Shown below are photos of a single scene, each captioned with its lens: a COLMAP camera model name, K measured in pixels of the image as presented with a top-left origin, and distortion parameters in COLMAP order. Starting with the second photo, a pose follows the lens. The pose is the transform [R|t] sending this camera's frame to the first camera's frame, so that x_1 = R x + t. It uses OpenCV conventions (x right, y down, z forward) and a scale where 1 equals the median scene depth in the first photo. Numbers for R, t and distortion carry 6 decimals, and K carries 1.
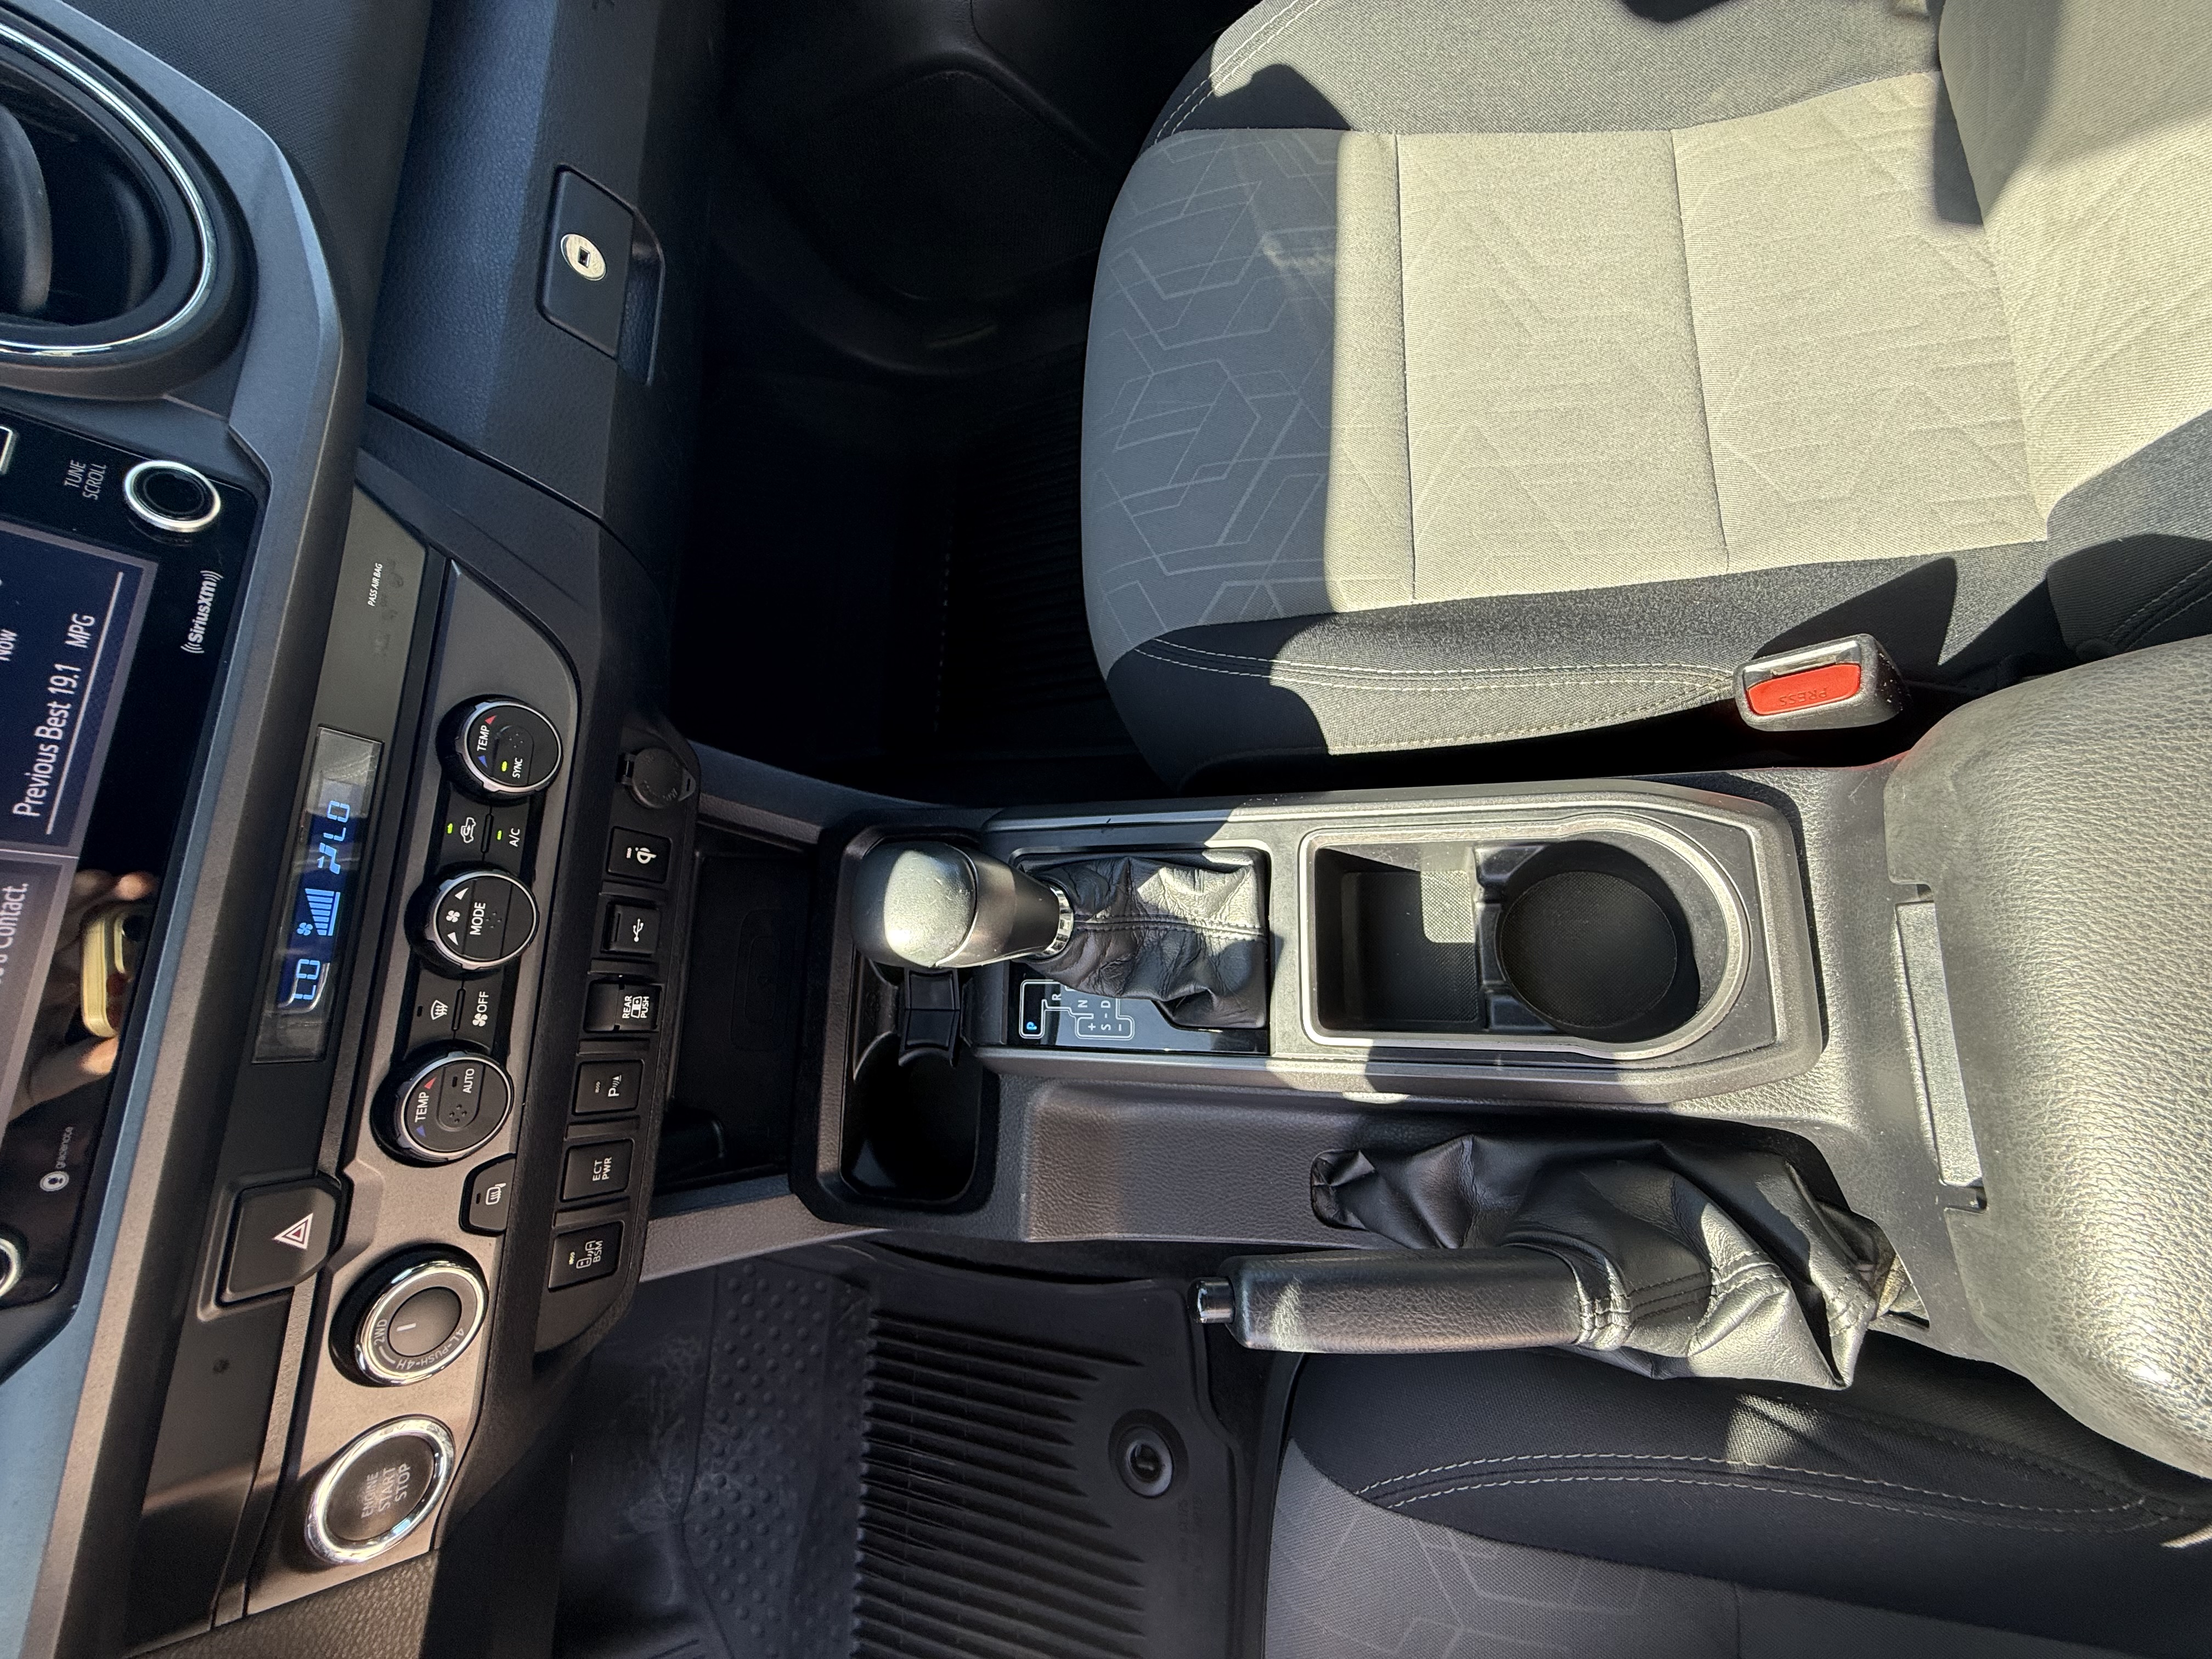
lens RADIAL K [[891.0, 0, 1106.4], [0, 891.0, 823.4], [0, 0, 1]] dist [-0.001731, -0.000061]
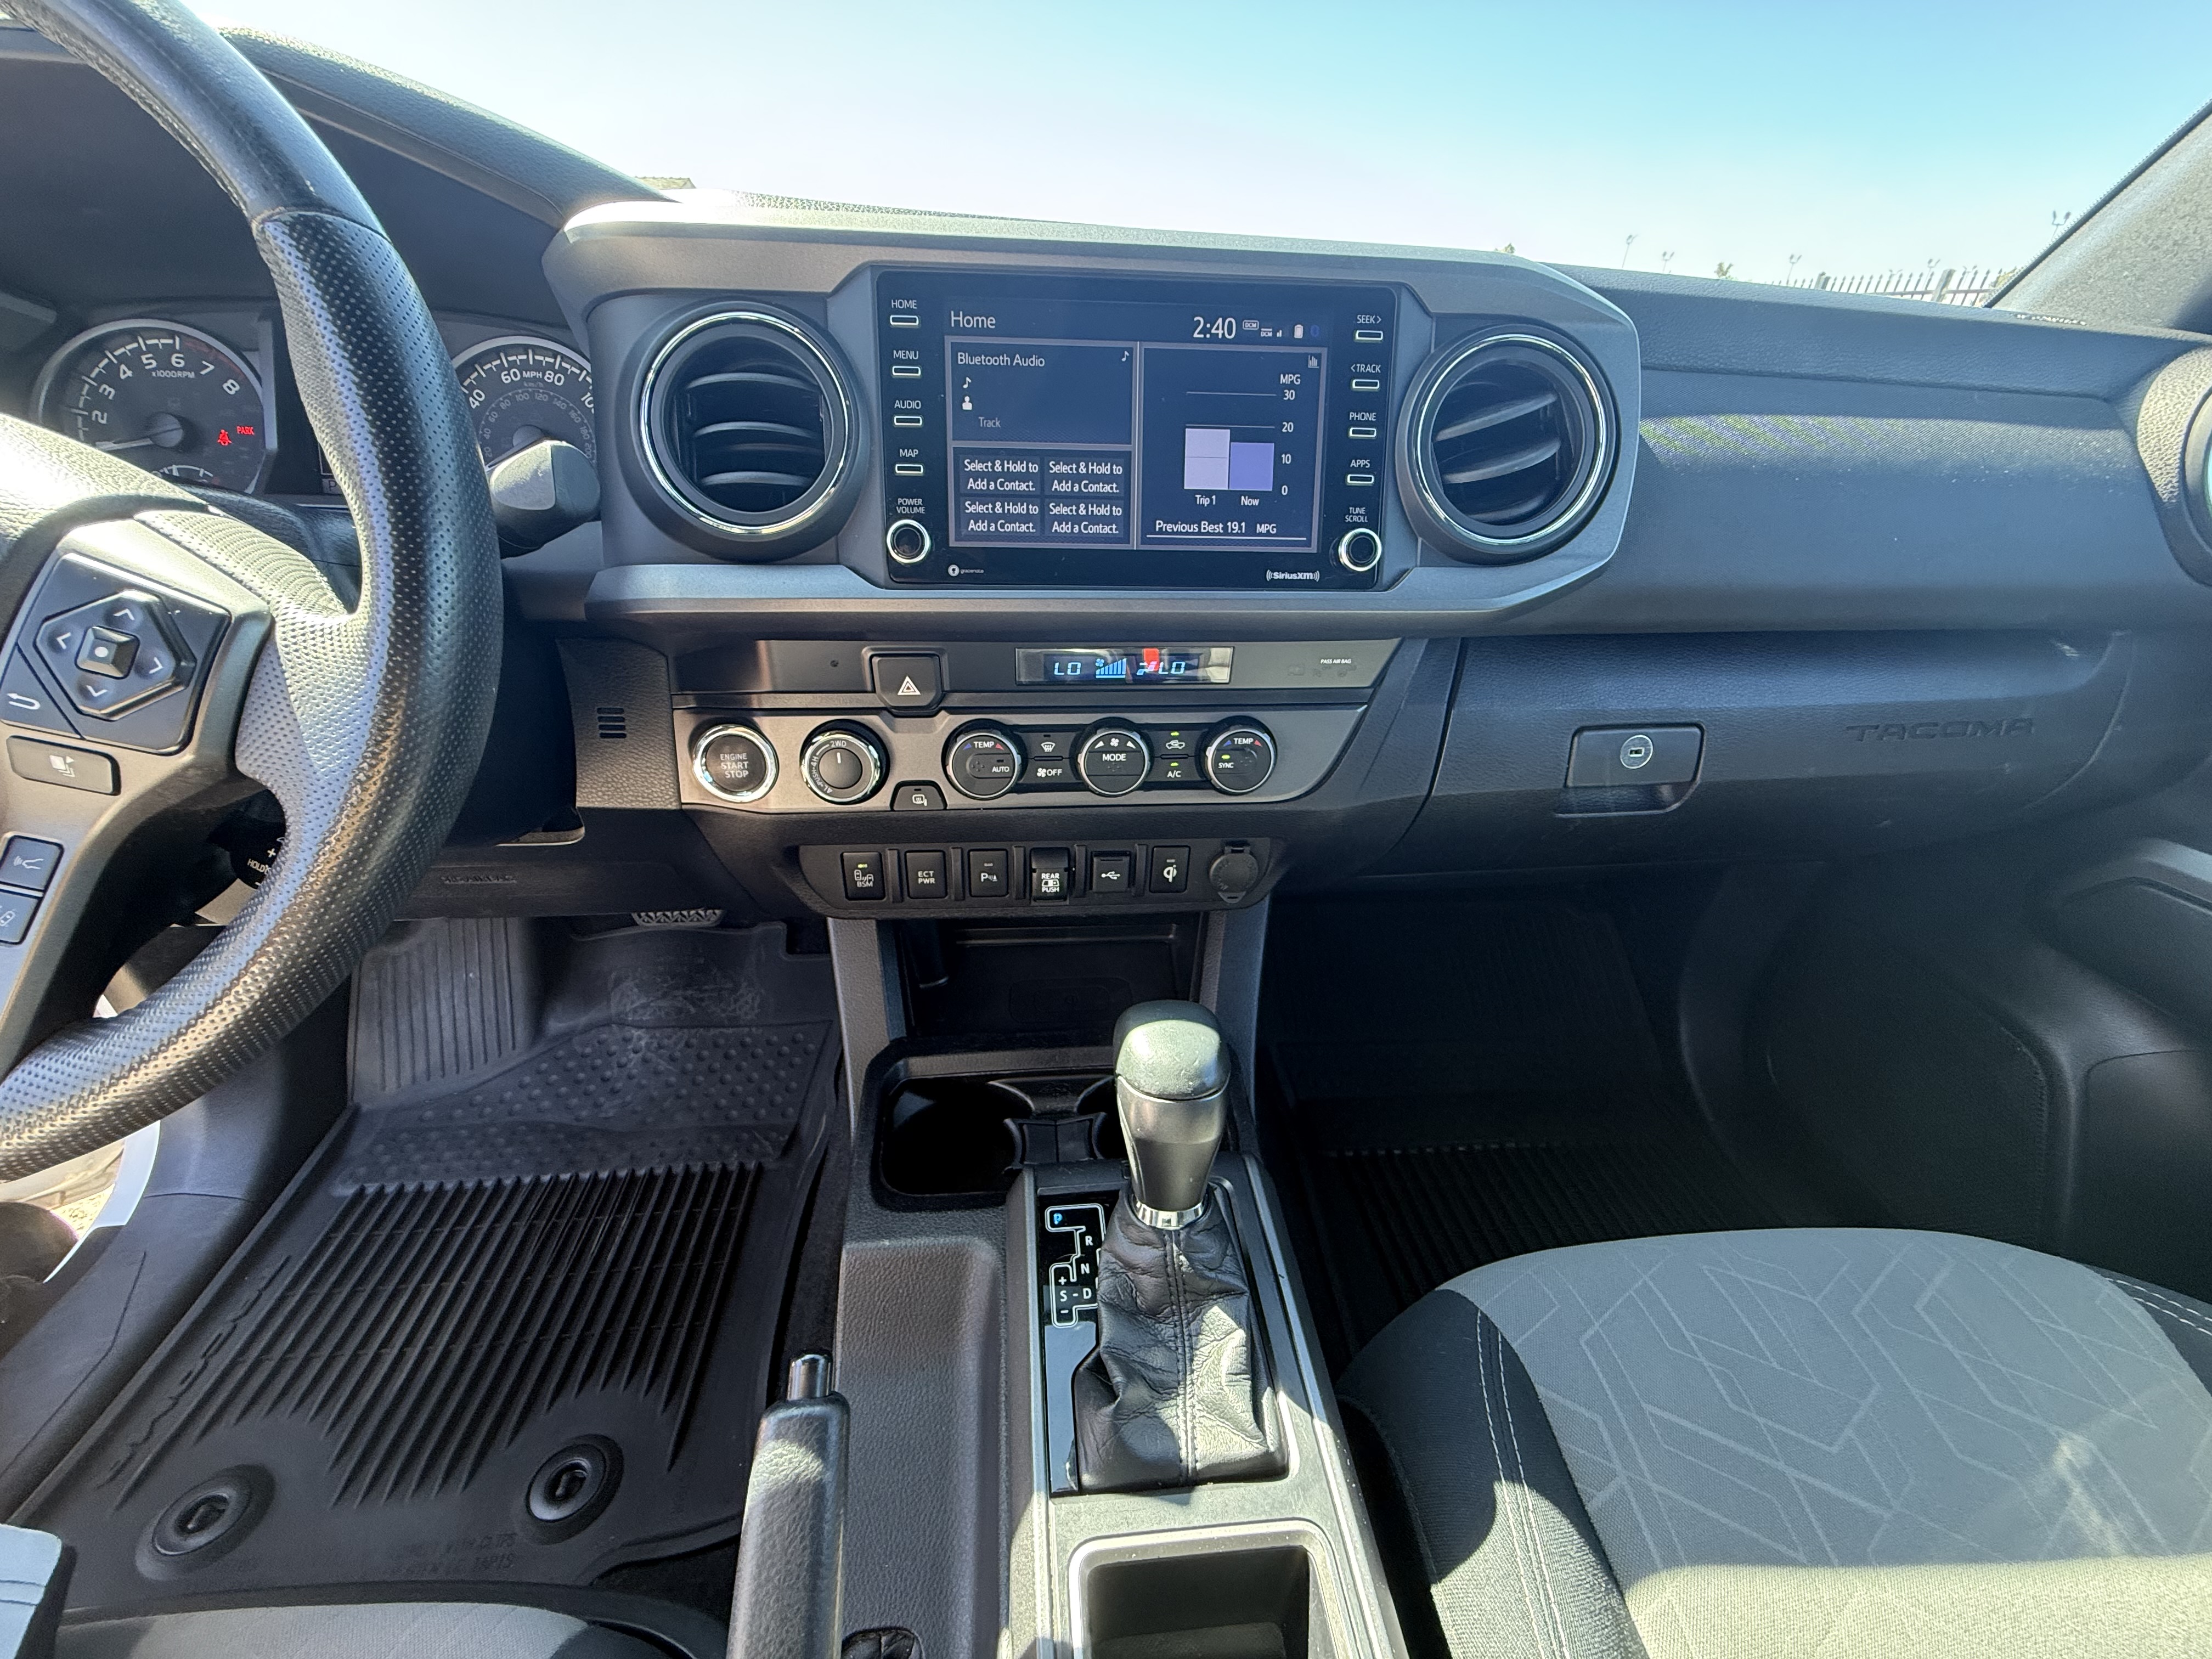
lens RADIAL K [[891.0, 0, 1106.4], [0, 891.0, 823.4], [0, 0, 1]] dist [-0.001731, -0.000061]
pose [[0.101983, 0.790018, -0.604541, 0.188220], [-0.985872, 0.161439, 0.044658, 0.065117], [0.132877, 0.591446, 0.795321, -0.040165]]
